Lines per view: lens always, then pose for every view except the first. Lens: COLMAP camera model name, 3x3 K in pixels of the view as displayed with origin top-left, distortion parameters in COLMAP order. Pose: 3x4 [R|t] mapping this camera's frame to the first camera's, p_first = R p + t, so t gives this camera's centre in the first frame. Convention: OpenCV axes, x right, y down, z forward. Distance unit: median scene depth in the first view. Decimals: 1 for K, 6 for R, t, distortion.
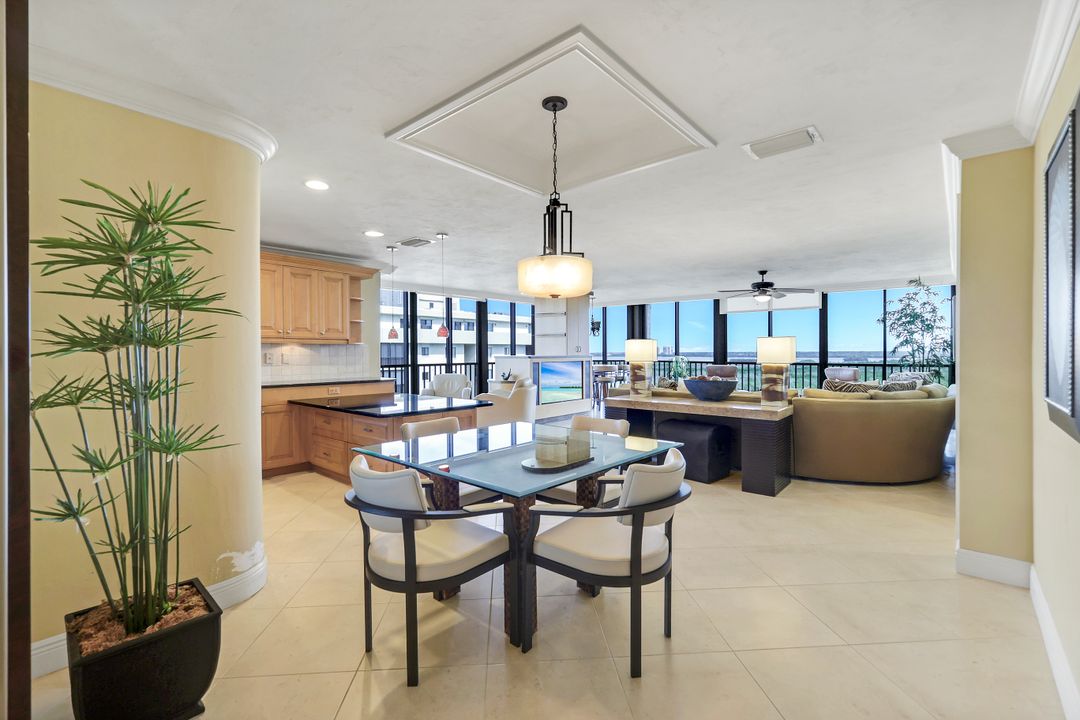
lens RADIAL K [[477.7, 0, 530.3], [0, 477.7, 355.2], [0, 0, 1]] dist [0.006634, -0.000302]
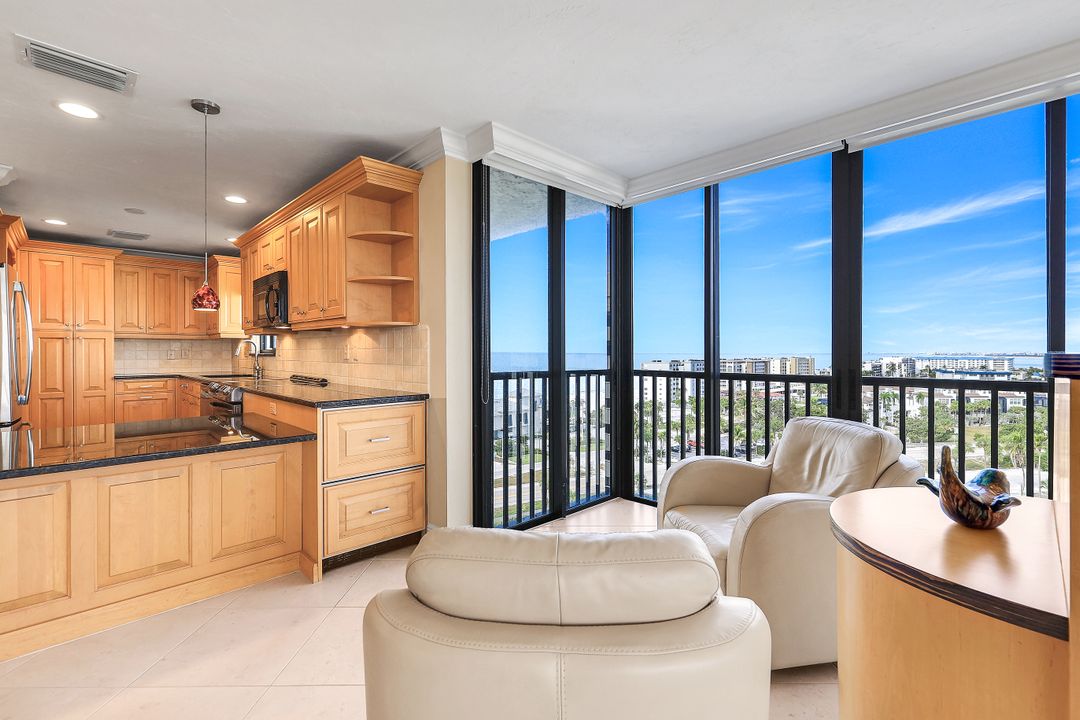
lens RADIAL K [[477.7, 0, 534.9], [0, 477.7, 357.1], [0, 0, 1]] dist [0.006634, -0.000302]
pose [[-0.074477, 0.016932, -0.997079, 0.099506], [-0.000580, 0.999855, 0.017022, 0.002213], [0.997223, 0.001846, -0.074457, 0.932226]]
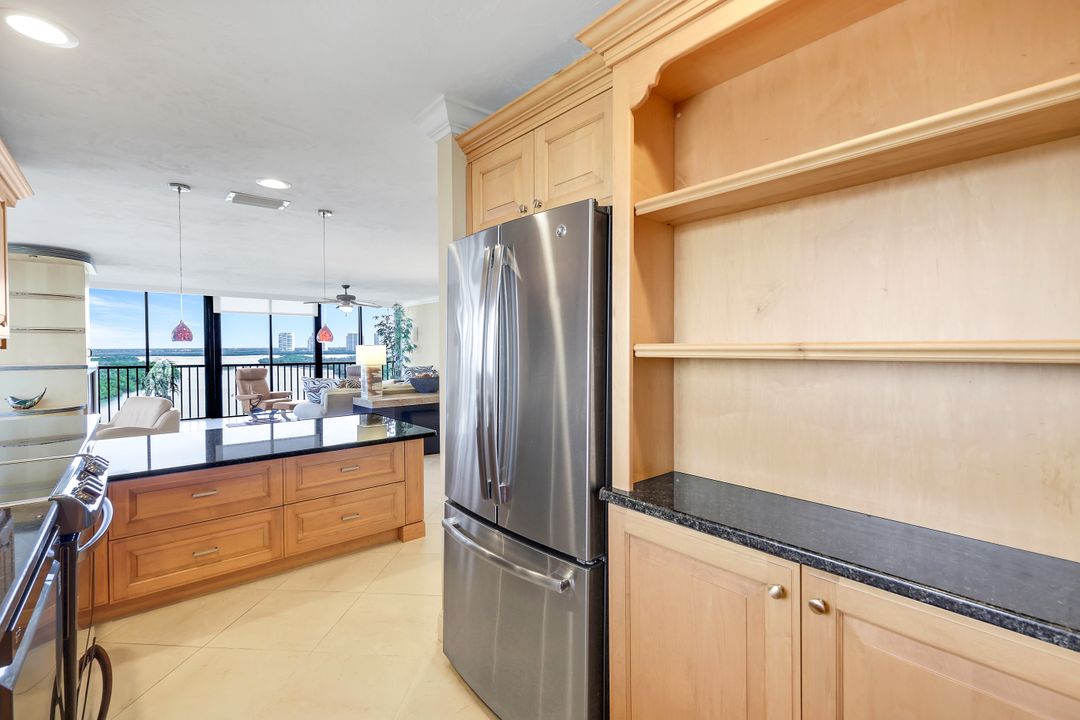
lens RADIAL K [[477.7, 0, 549.6], [0, 477.7, 354.3], [0, 0, 1]] dist [0.006634, -0.000302]
pose [[0.120435, -0.013189, 0.992634, -0.575578], [0.010060, 0.999877, 0.012065, -0.014466], [-0.992670, 0.008532, 0.120552, 0.333165]]
